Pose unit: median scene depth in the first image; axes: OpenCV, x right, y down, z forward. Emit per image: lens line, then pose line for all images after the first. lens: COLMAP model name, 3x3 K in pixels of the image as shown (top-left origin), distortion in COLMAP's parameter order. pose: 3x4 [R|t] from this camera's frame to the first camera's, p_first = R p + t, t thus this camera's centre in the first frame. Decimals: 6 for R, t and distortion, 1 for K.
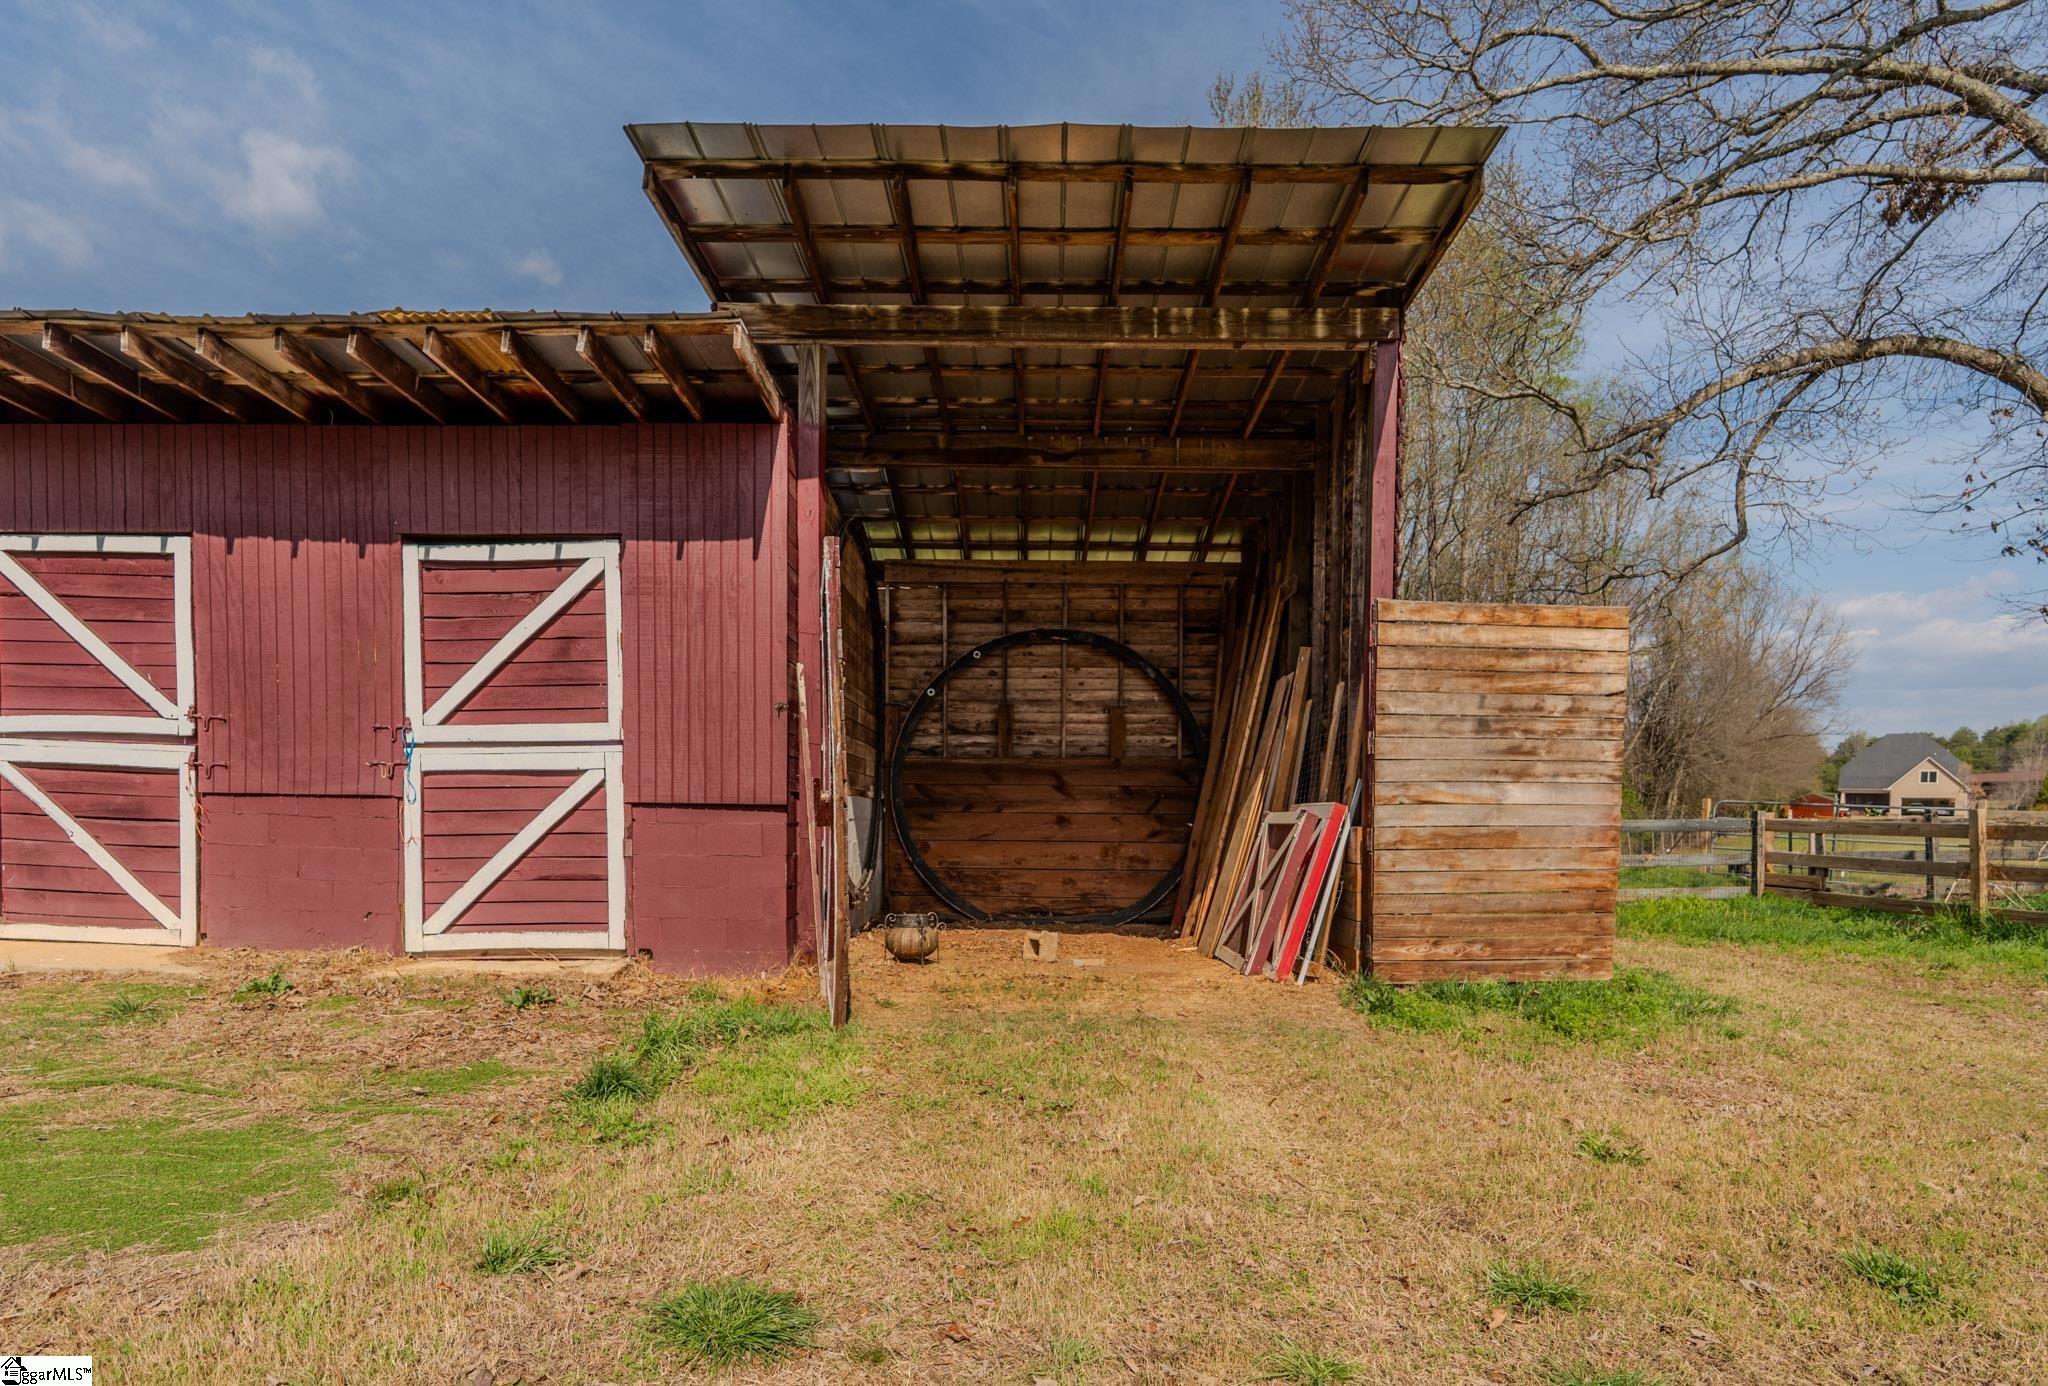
lens RADIAL K [[924.6, 0, 980.7], [0, 924.6, 769.0], [0, 0, 1]] dist [-0.000020, 0.000858]
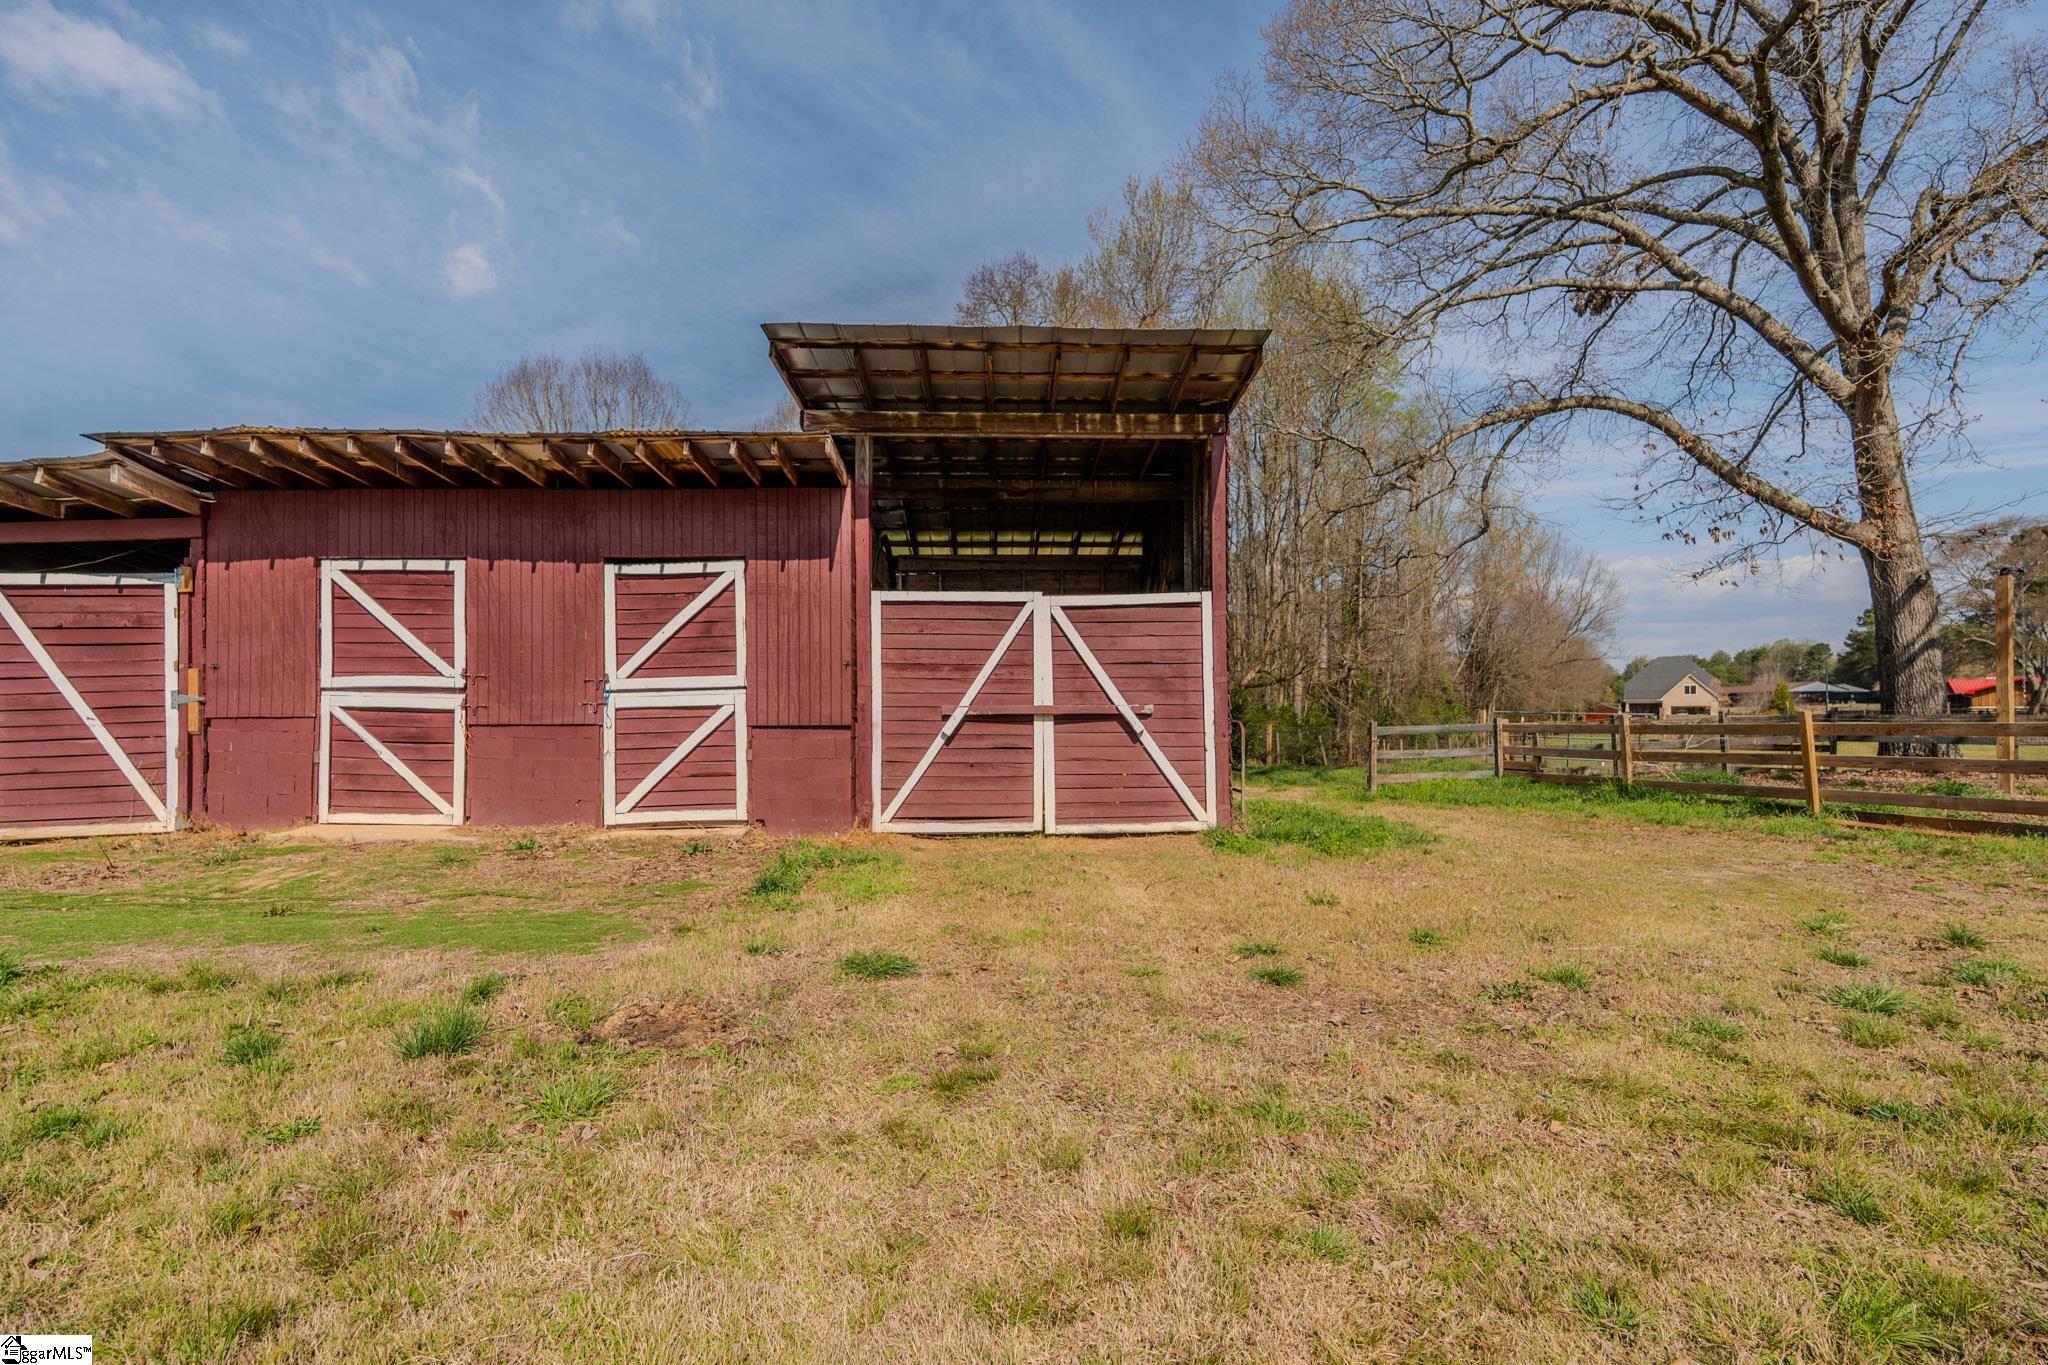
lens RADIAL K [[924.6, 0, 1024.1], [0, 924.6, 680.5], [0, 0, 1]] dist [-0.000020, 0.000858]
pose [[0.995255, -0.014687, 0.096189, -0.067638], [0.015797, 0.999817, -0.010788, -0.016237], [-0.096013, 0.012256, 0.995305, -0.609827]]
